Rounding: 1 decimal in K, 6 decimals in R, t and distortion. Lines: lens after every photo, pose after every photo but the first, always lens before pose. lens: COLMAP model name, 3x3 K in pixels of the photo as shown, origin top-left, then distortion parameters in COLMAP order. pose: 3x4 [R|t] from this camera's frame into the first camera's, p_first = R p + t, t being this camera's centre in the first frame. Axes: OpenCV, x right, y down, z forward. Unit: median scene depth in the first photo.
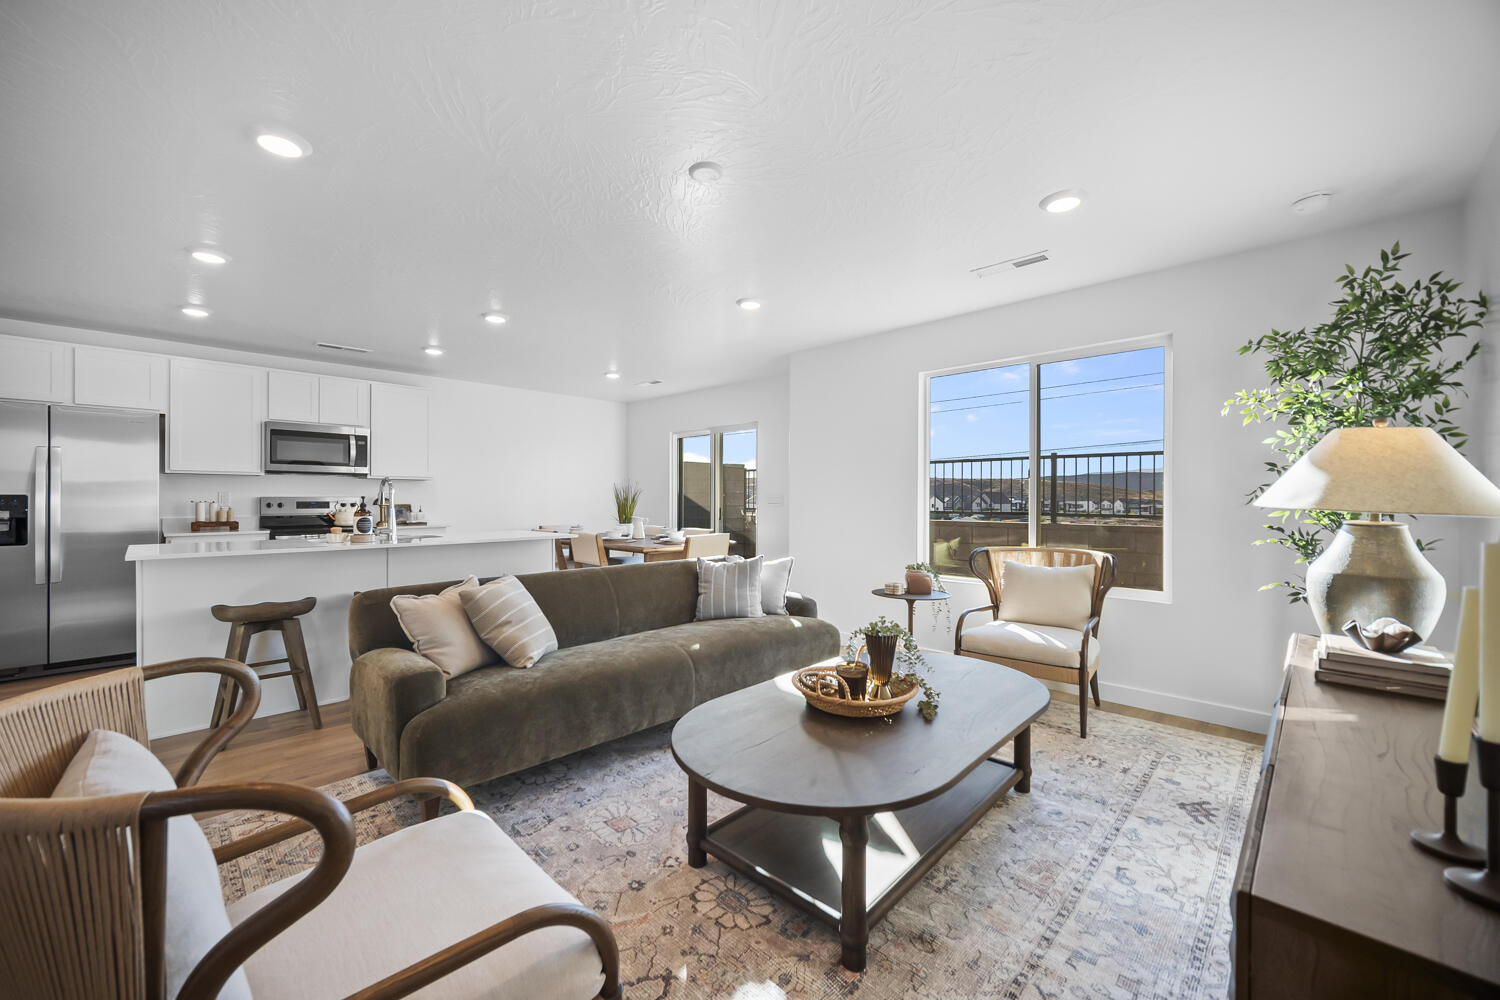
lens RADIAL K [[591.7, 0, 750.0], [0, 591.7, 500.0], [0, 0, 1]] dist [0.001394, 0.000344]
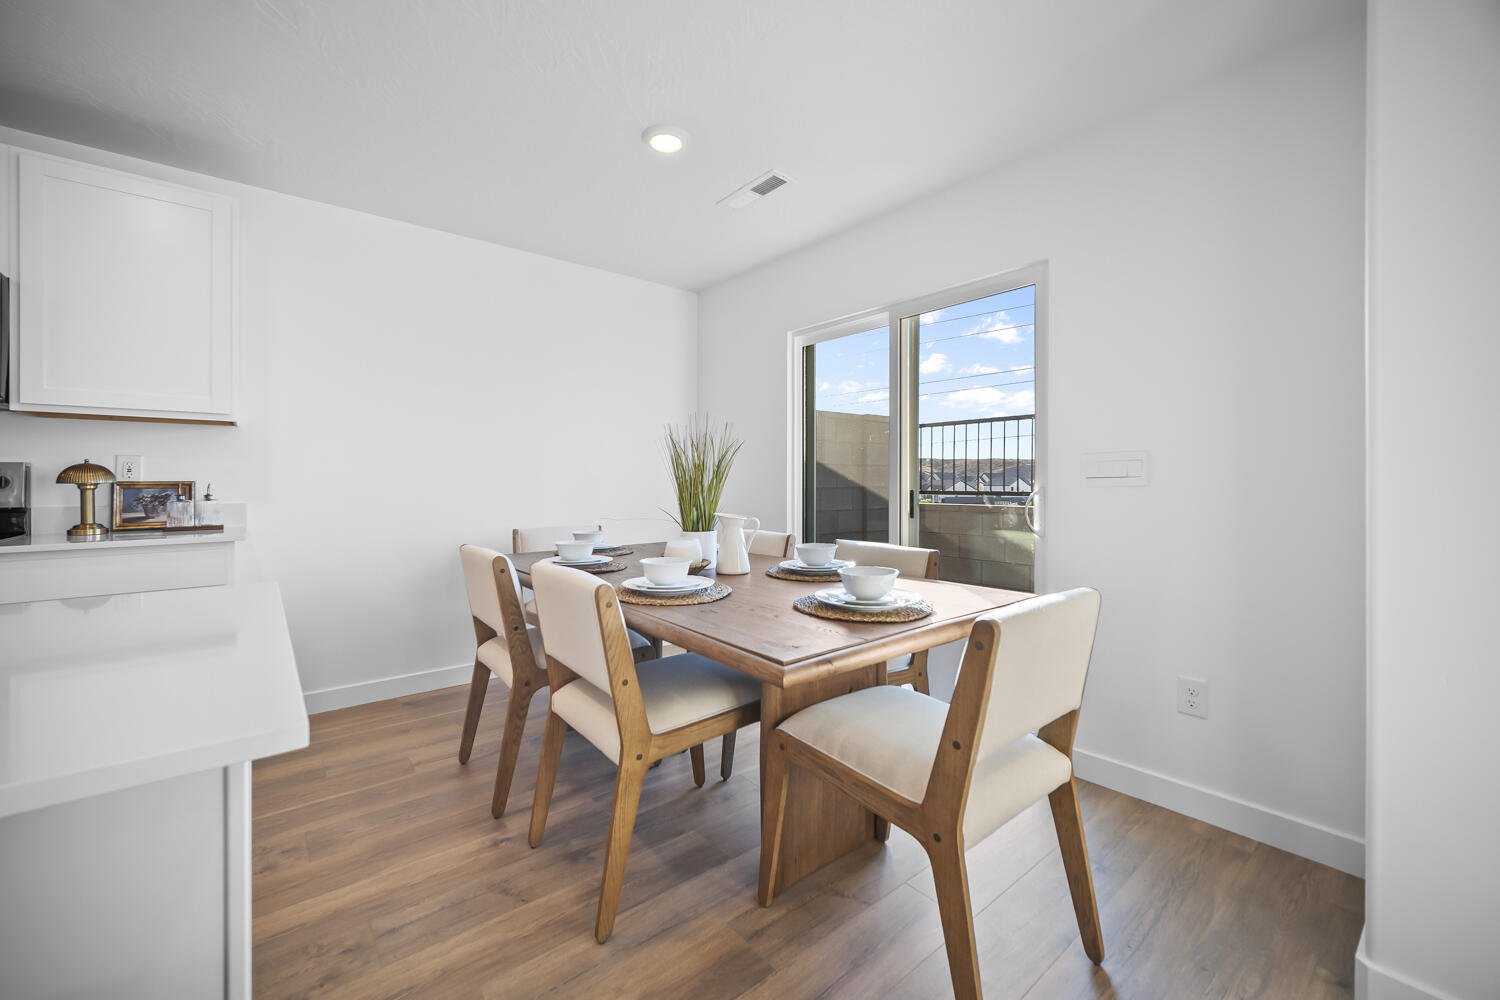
lens RADIAL K [[591.7, 0, 750.0], [0, 591.7, 500.0], [0, 0, 1]] dist [0.001394, 0.000344]
pose [[0.993636, 0.001320, -0.112633, -0.179446], [0.000496, 0.999870, 0.016093, 0.018254], [0.112639, -0.016046, 0.993506, 0.836152]]
